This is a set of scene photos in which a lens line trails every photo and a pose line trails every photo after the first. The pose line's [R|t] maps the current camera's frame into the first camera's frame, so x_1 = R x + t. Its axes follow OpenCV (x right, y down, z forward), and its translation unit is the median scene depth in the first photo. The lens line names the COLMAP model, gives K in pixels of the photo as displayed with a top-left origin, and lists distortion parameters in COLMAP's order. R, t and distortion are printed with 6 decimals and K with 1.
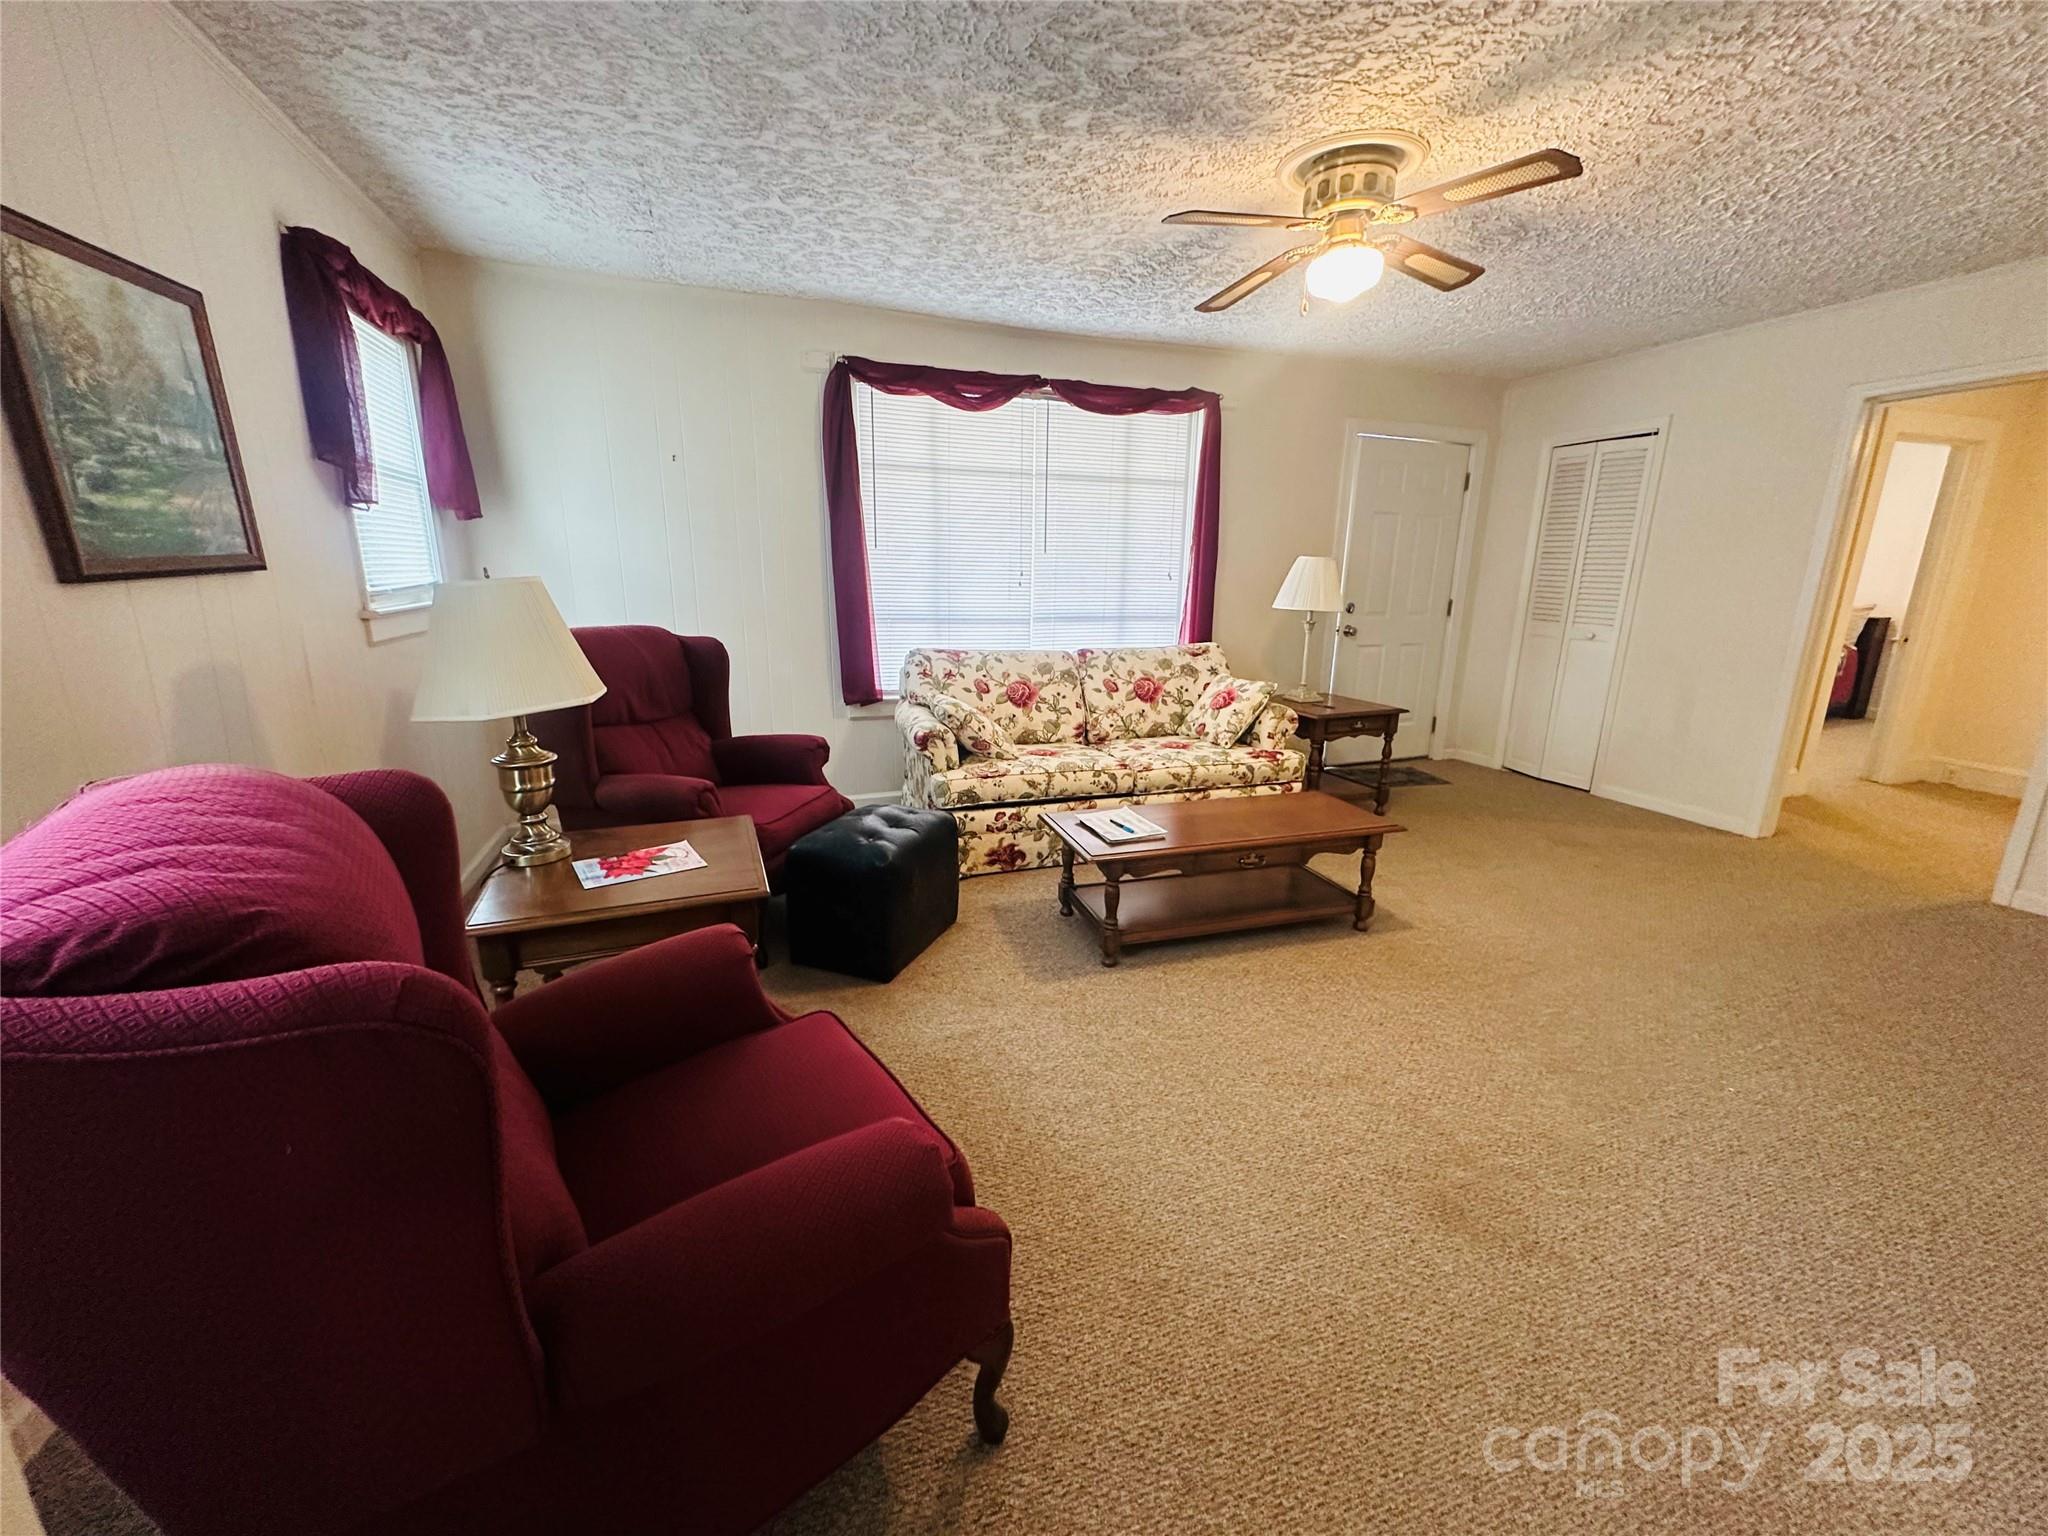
lens RADIAL K [[815.2, 0, 1030.9], [0, 815.2, 765.7], [0, 0, 1]] dist [-0.002087, -0.000193]
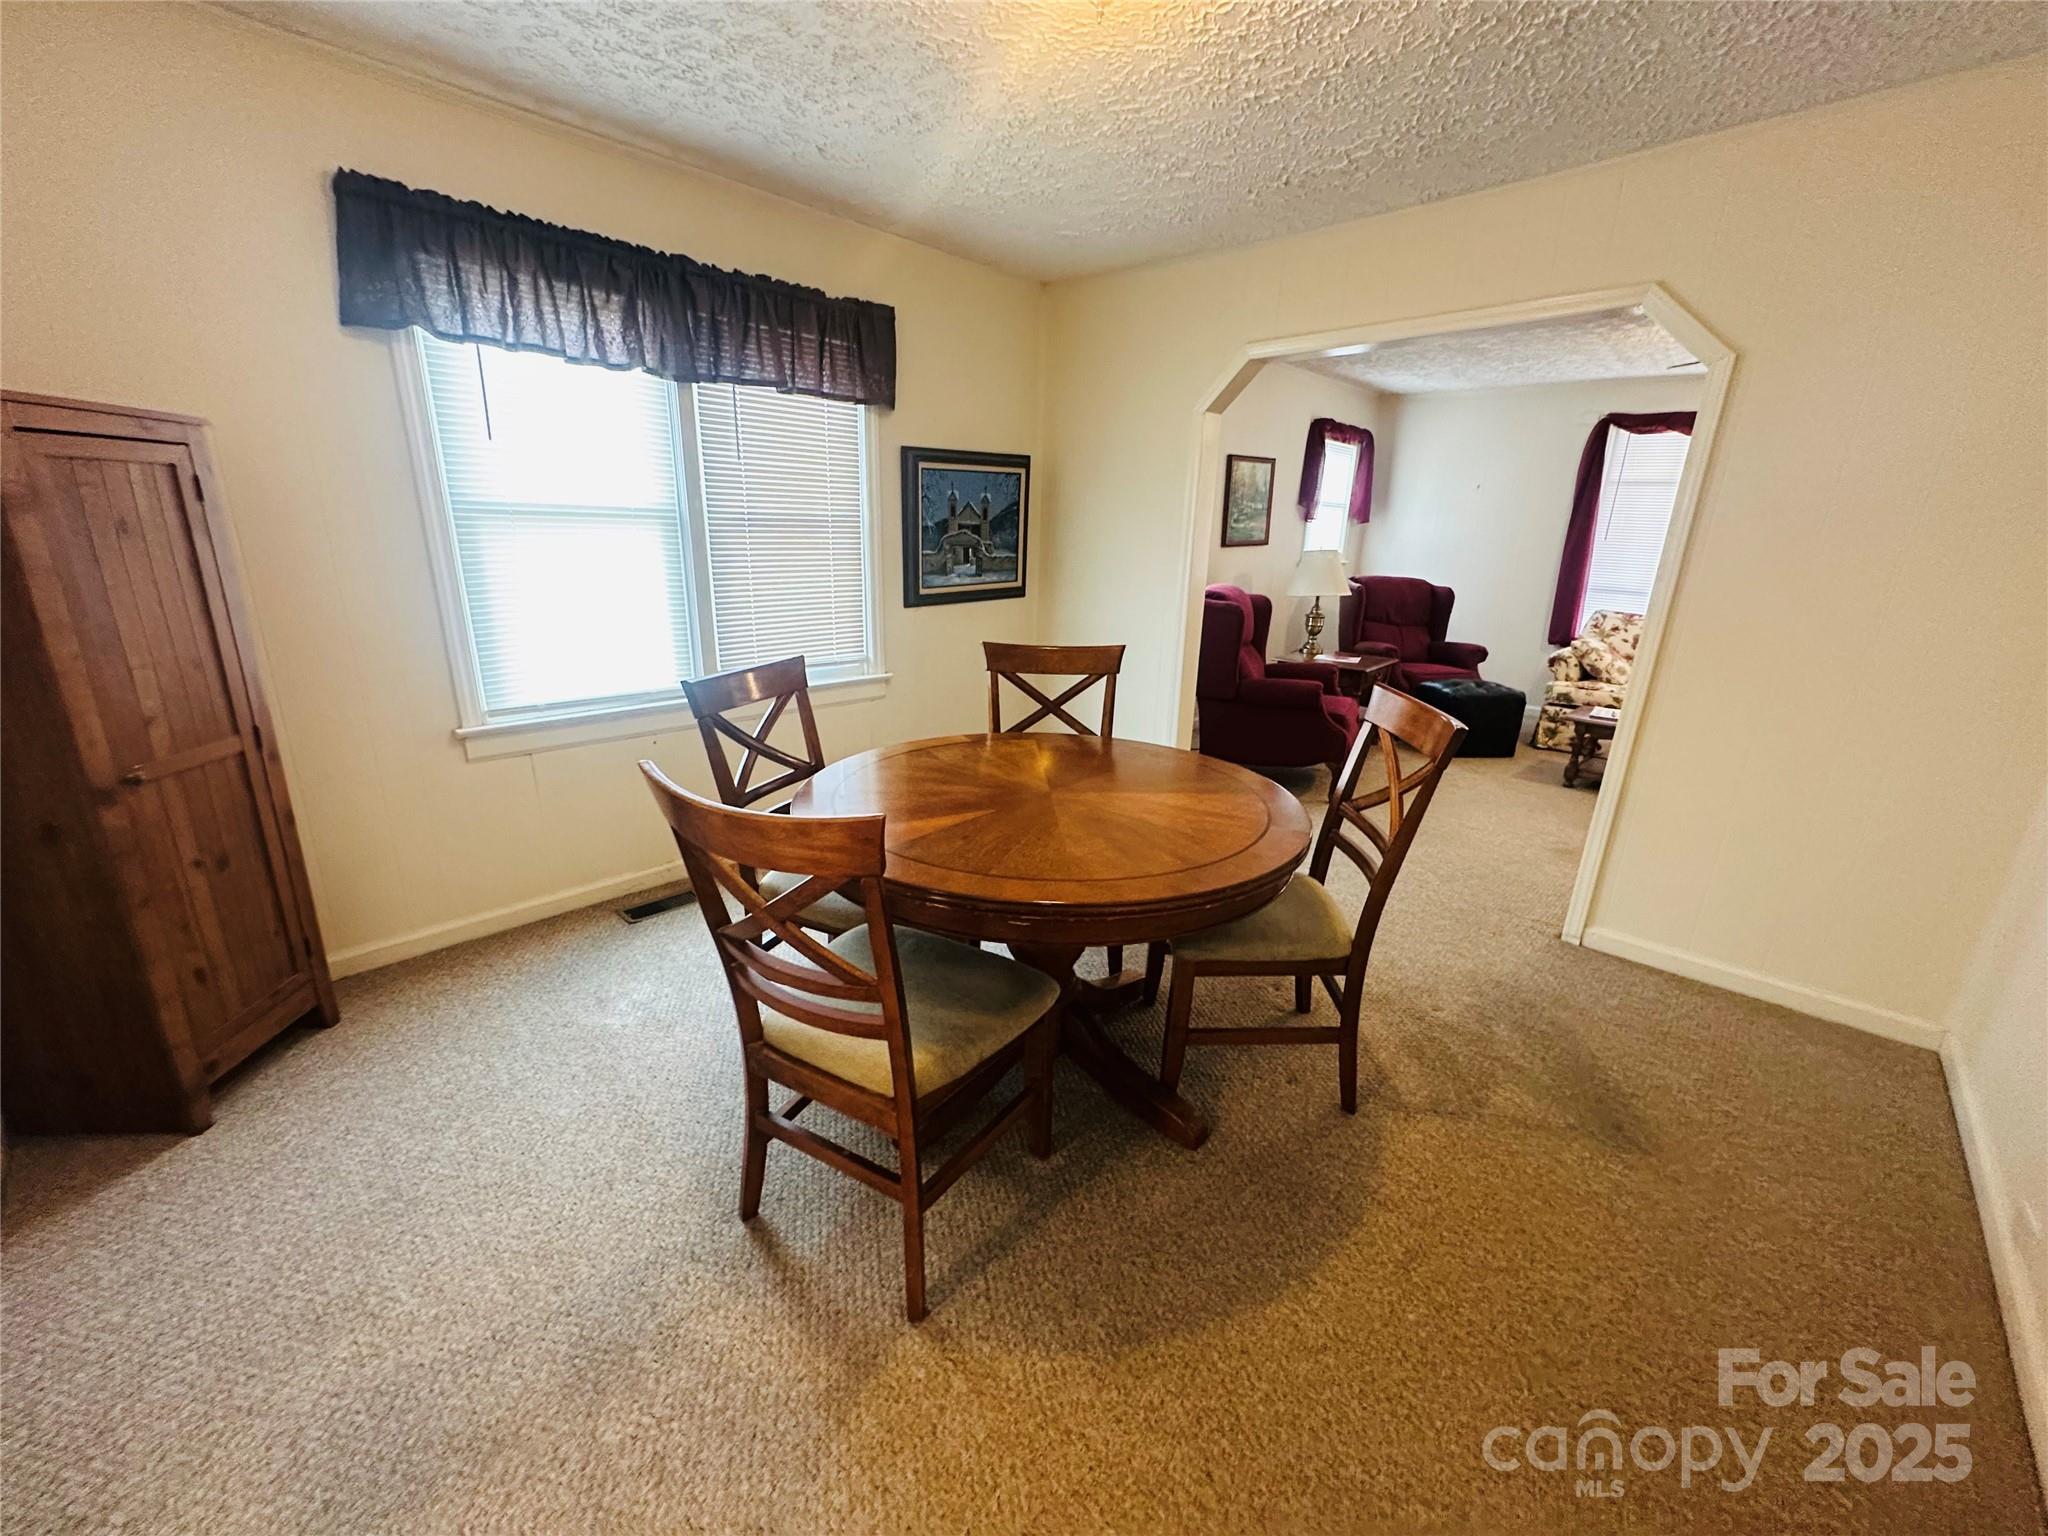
lens RADIAL K [[815.2, 0, 1028.7], [0, 815.2, 771.2], [0, 0, 1]] dist [-0.002087, -0.000193]
pose [[0.455951, 0.254876, -0.852729, 0.872157], [-0.234130, 0.958720, 0.161367, 0.171338], [0.858657, 0.126074, 0.496803, -0.700871]]
